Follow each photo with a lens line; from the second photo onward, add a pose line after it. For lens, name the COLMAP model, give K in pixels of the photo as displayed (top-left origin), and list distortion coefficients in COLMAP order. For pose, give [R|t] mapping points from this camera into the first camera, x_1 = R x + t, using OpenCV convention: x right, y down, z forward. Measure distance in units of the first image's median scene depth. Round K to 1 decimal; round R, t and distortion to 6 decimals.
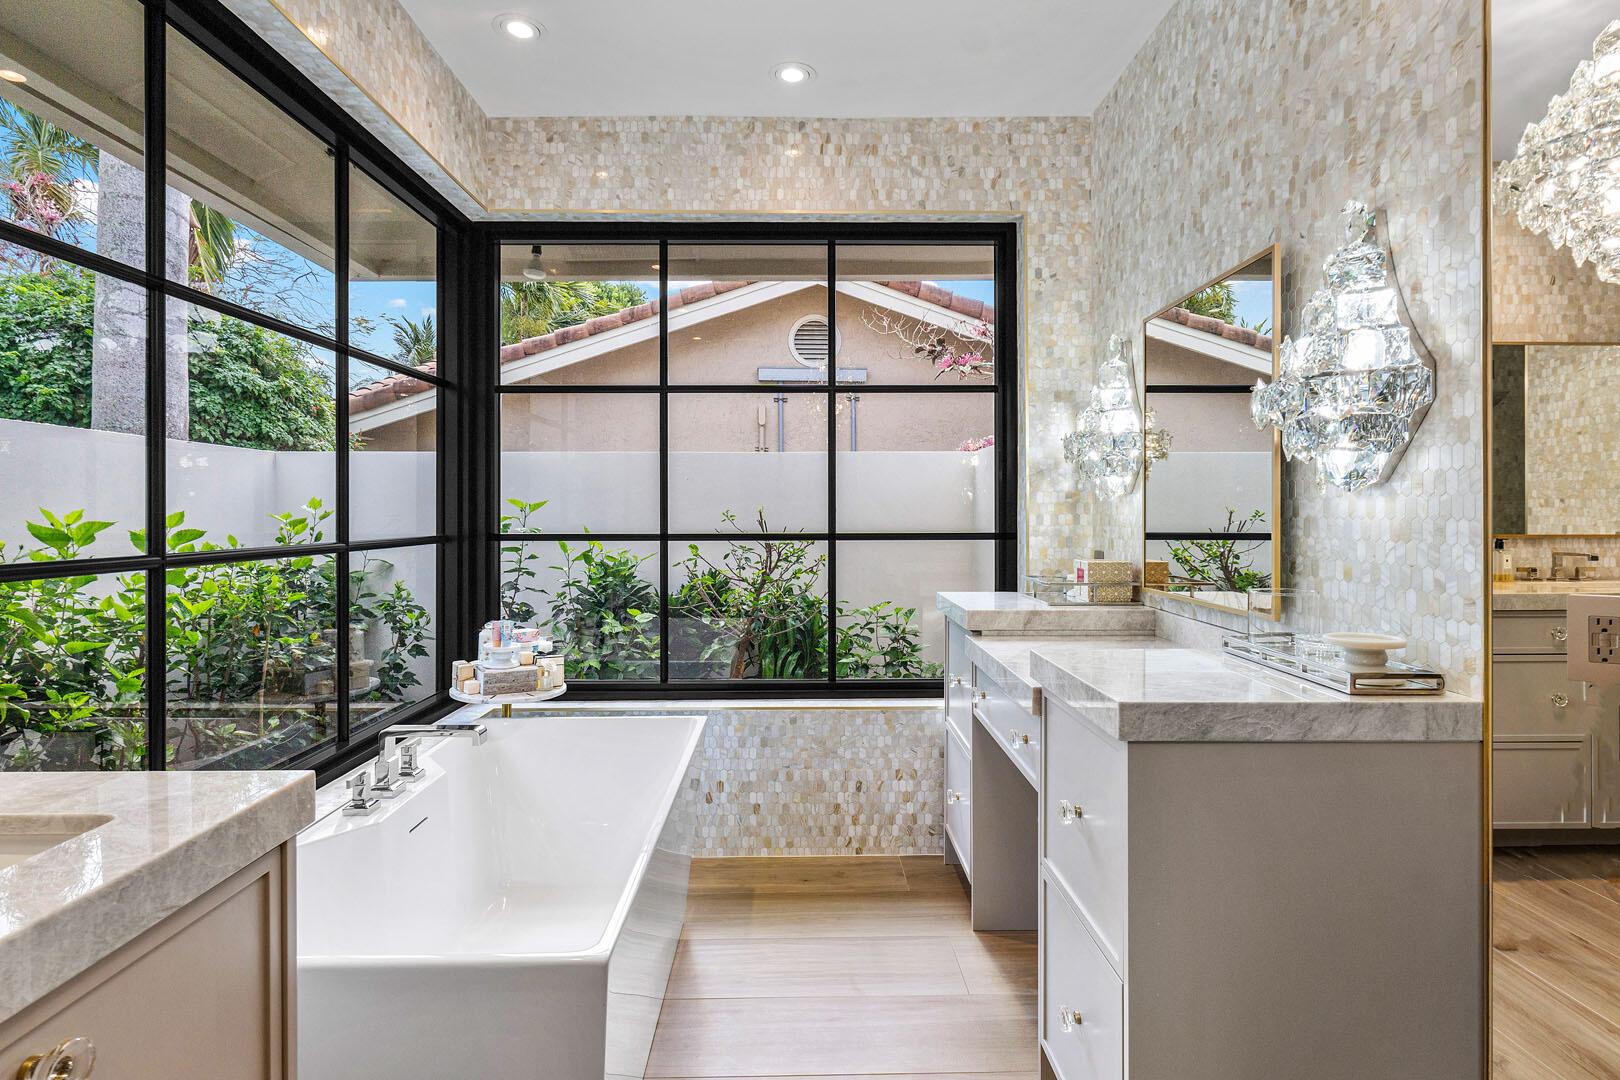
lens RADIAL K [[856.8, 0, 814.9], [0, 856.8, 508.3], [0, 0, 1]] dist [0.000550, -0.001375]
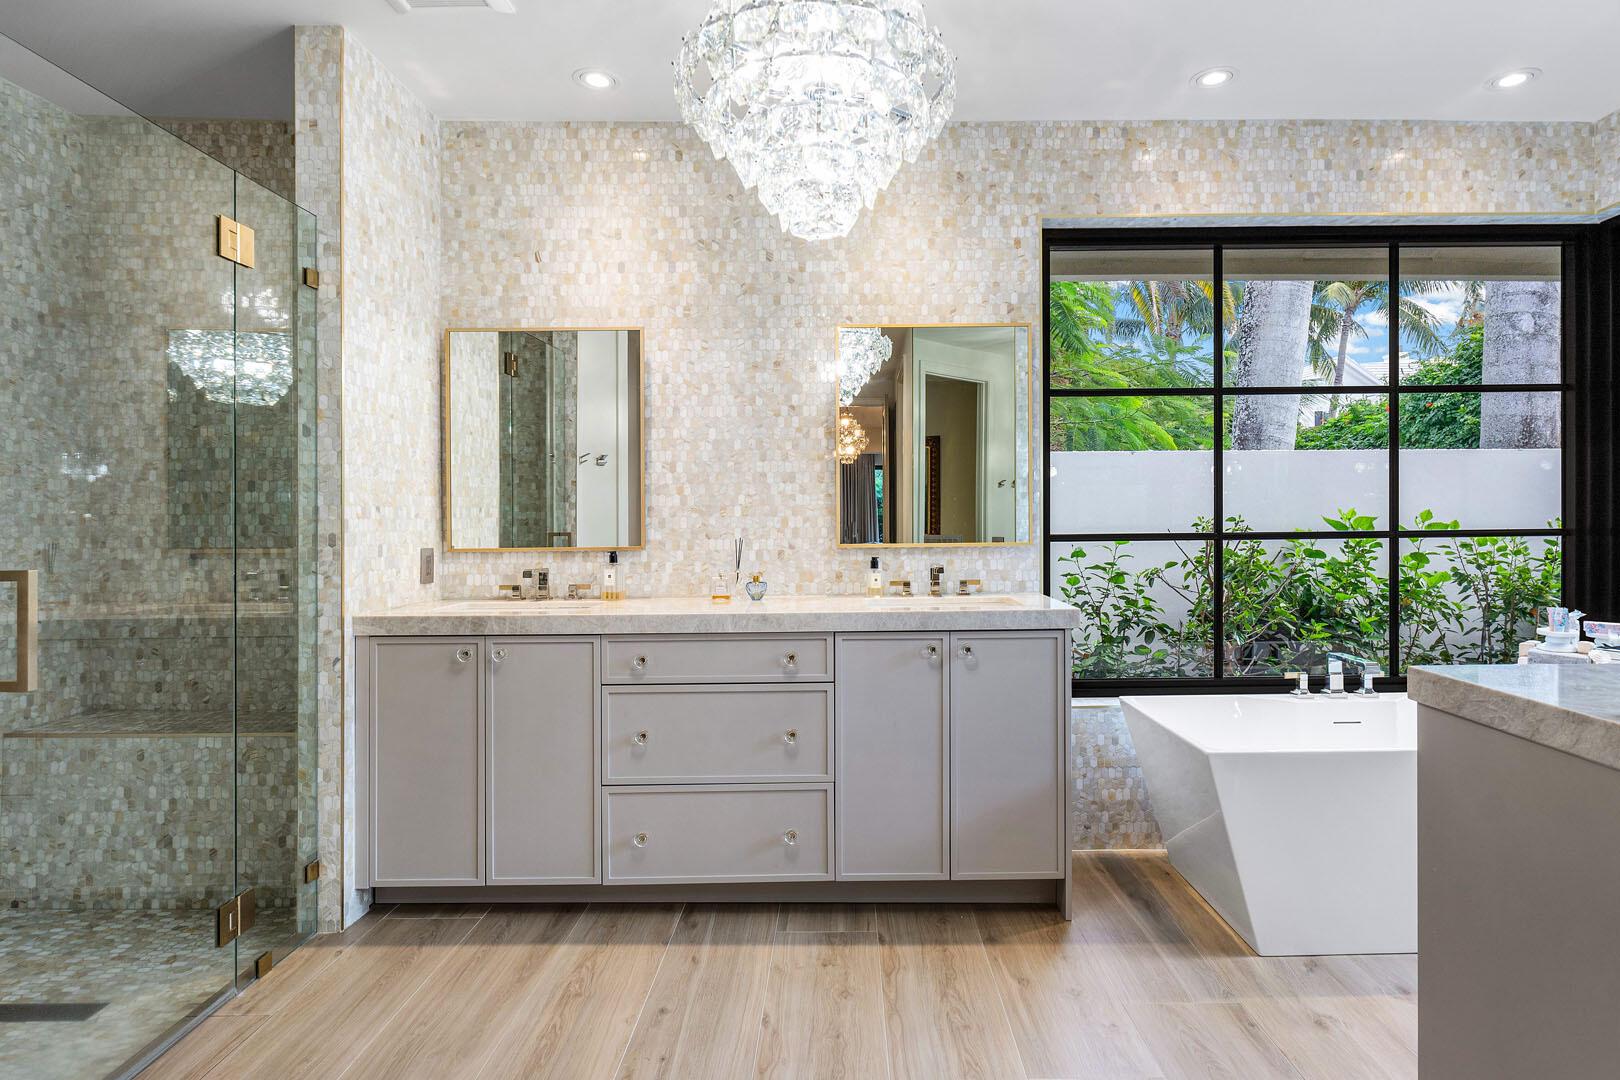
lens RADIAL K [[856.8, 0, 814.9], [0, 856.8, 508.3], [0, 0, 1]] dist [0.000550, -0.001375]
pose [[-0.999946, 0.001730, 0.010217, 0.510391], [0.001686, 0.999989, -0.004348, -0.006289], [-0.010224, -0.004331, -0.999938, 1.679758]]
